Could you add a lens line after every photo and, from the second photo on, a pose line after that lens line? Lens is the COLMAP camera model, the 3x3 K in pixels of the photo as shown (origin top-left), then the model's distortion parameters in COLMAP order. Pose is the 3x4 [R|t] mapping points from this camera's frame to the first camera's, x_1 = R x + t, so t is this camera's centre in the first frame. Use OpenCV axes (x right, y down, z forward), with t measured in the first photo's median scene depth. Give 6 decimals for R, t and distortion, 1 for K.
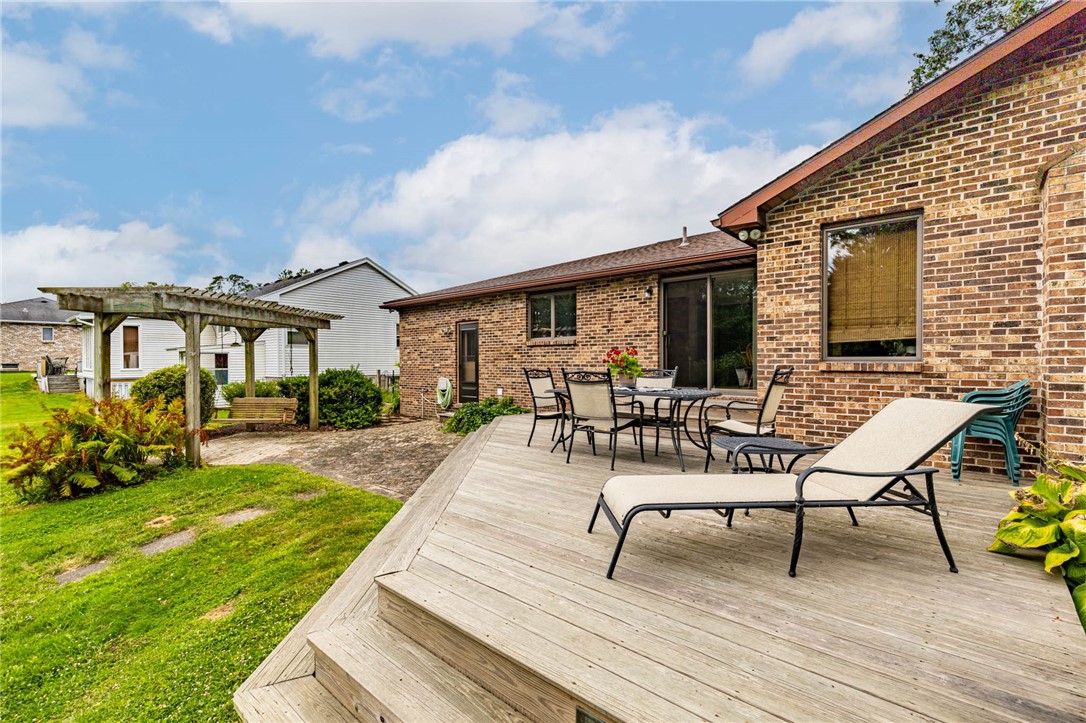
lens RADIAL K [[494.4, 0, 547.6], [0, 494.4, 364.7], [0, 0, 1]] dist [0.002215, 0.000119]
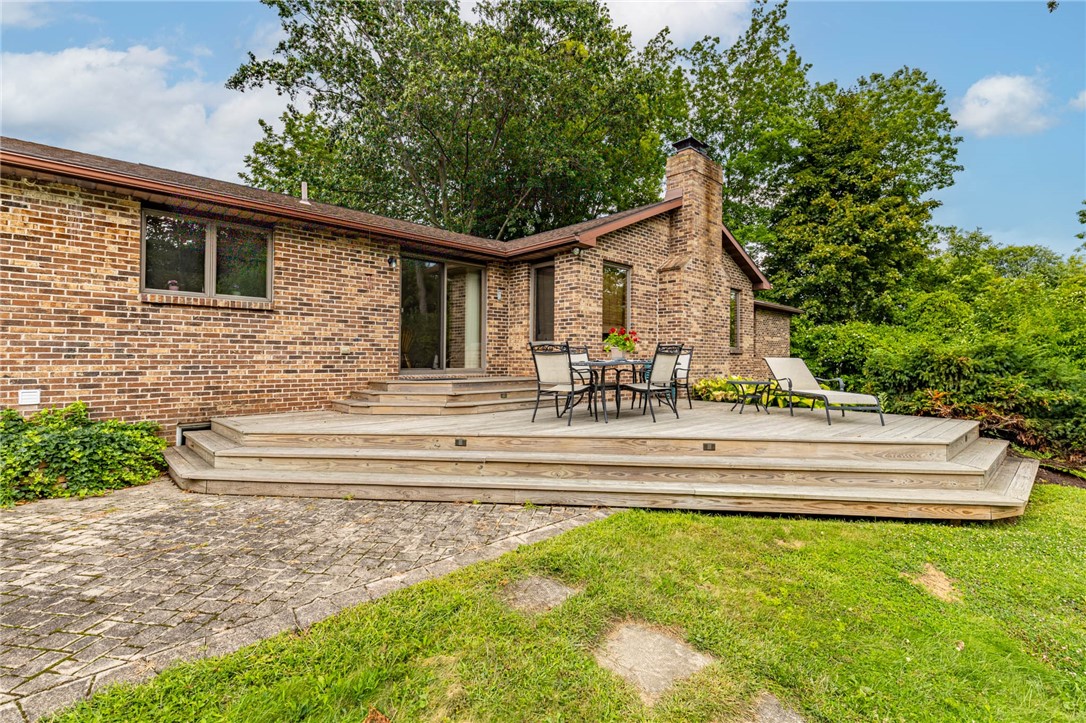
lens RADIAL K [[494.4, 0, 547.5], [0, 494.4, 358.8], [0, 0, 1]] dist [0.002215, 0.000119]
pose [[0.068779, -0.001659, 0.997631, -0.615473], [-0.003081, 0.999993, 0.001875, 0.022395], [-0.997627, -0.003203, 0.068774, 0.612352]]
